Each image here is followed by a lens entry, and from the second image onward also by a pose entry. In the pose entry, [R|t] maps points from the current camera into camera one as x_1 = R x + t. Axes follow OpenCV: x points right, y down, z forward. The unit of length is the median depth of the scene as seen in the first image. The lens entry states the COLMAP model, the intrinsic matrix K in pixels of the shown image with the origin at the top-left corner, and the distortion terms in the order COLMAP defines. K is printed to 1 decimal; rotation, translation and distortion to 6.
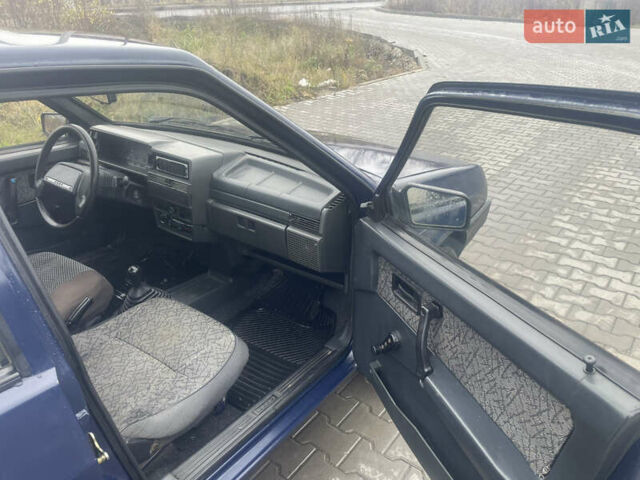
lens RADIAL K [[480.8, 0, 322.0], [0, 480.8, 240.6], [0, 0, 1]] dist [0.088303, -0.112293]
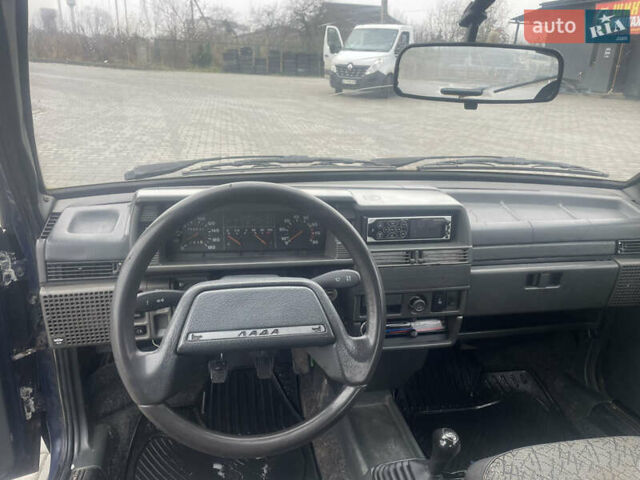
lens RADIAL K [[480.8, 0, 322.0], [0, 480.8, 240.6], [0, 0, 1]] dist [0.088303, -0.112293]
pose [[0.684371, -0.242466, 0.687639, -0.778738], [0.291856, 0.955337, 0.046390, -0.198930], [-0.668174, 0.168943, 0.724570, 0.690925]]
